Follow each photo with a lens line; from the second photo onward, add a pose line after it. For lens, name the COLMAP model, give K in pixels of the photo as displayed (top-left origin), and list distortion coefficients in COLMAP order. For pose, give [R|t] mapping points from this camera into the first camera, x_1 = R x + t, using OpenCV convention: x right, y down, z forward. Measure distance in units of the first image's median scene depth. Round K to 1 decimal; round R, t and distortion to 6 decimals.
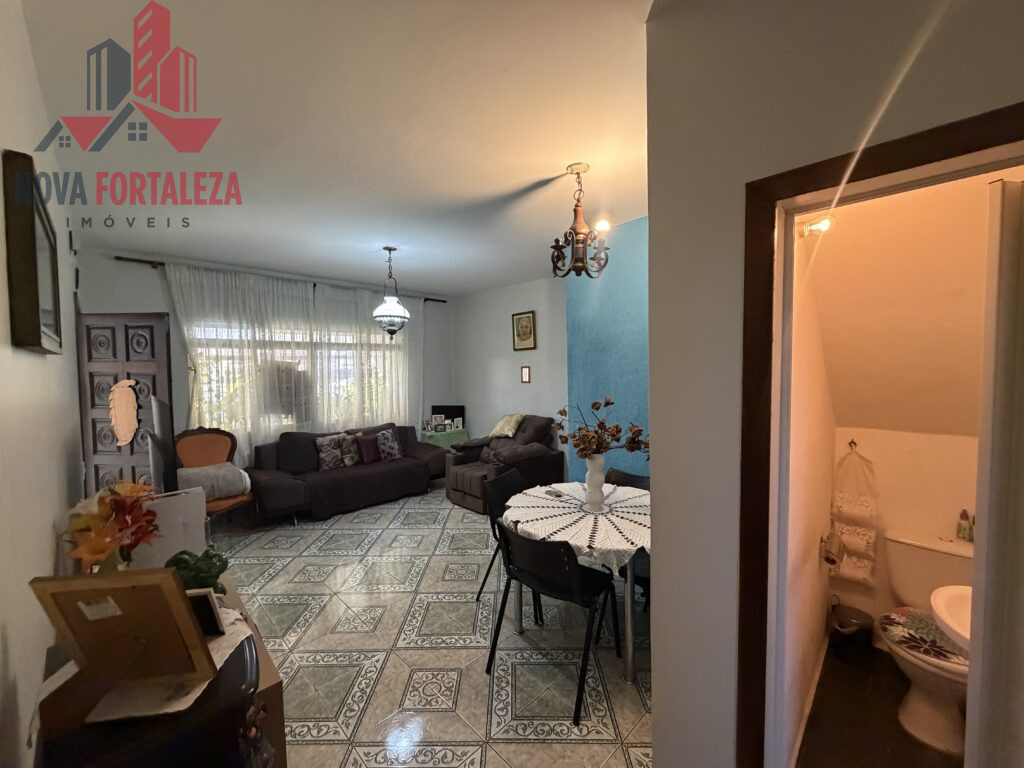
lens RADIAL K [[408.7, 0, 512.3], [0, 408.7, 385.6], [0, 0, 1]] dist [-0.001366, 0.000467]
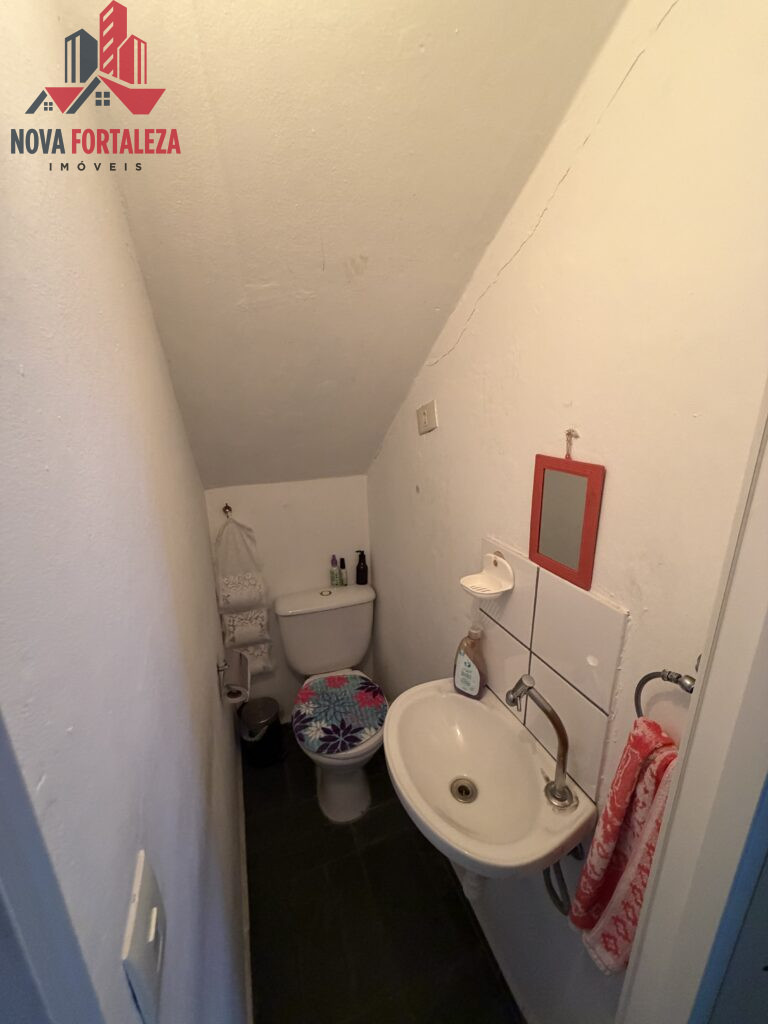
lens RADIAL K [[408.7, 0, 386.2], [0, 408.7, 516.4], [0, 0, 1]] dist [-0.001366, 0.000467]
pose [[0.431560, -0.257986, 0.864407, 0.338939], [0.050439, 0.963635, 0.262419, -0.020210], [-0.900673, -0.069650, 0.428879, 0.451117]]
